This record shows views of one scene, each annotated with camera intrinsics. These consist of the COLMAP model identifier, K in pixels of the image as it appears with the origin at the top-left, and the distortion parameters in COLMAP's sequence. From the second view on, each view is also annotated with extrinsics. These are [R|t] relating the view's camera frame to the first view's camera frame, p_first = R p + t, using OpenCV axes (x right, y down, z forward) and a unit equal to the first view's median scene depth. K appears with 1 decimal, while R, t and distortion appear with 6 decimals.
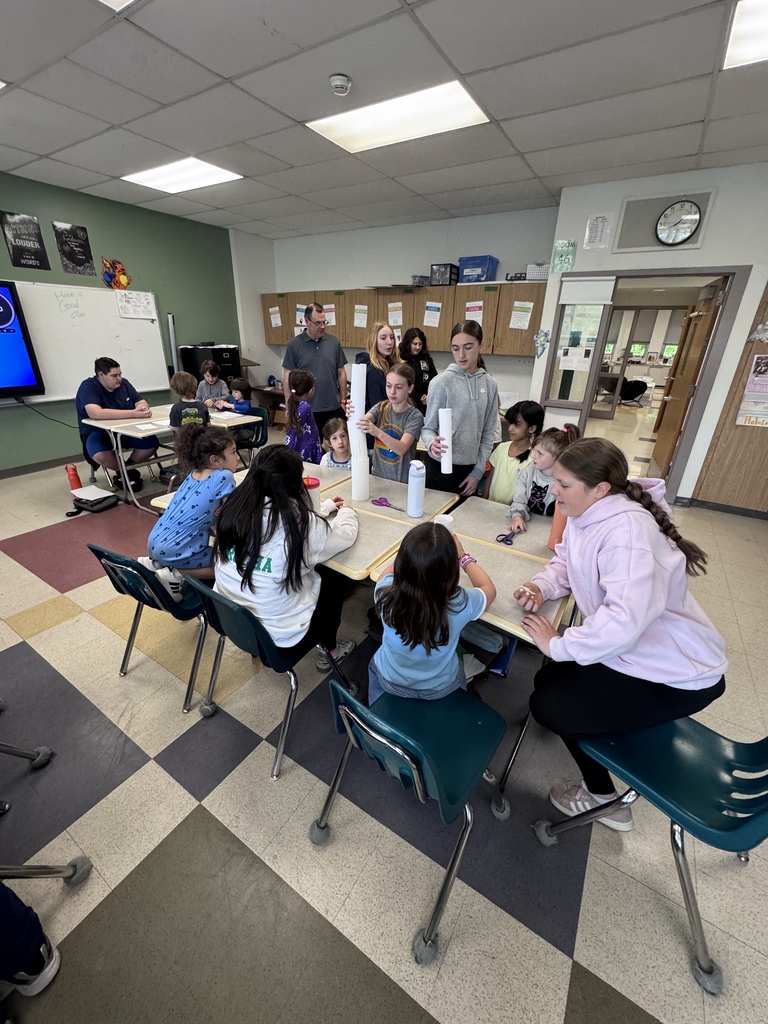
lens RADIAL K [[405.1, 0, 379.2], [0, 405.1, 506.2], [0, 0, 1]] dist [0.002423, -0.001153]
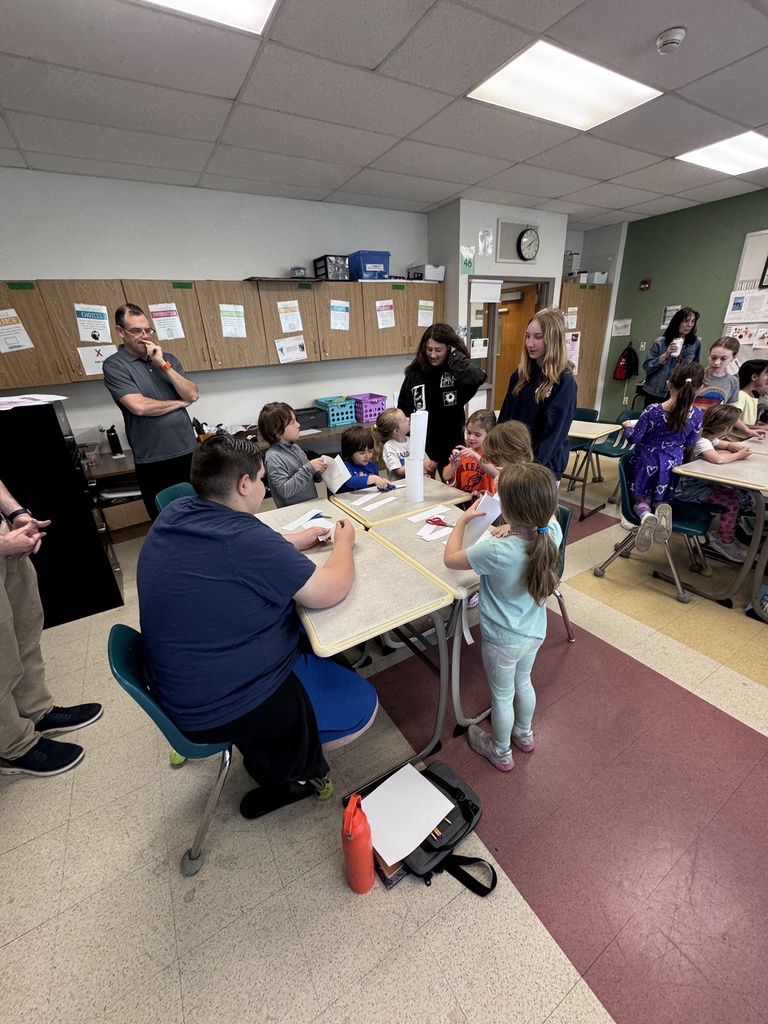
lens RADIAL K [[405.1, 0, 388.3], [0, 405.1, 507.5], [0, 0, 1]] dist [0.002423, -0.001153]
pose [[0.453177, -0.395390, 0.798935, -0.651031], [0.406345, 0.889344, 0.209644, -0.255085], [-0.793419, 0.229637, 0.563696, 0.540895]]
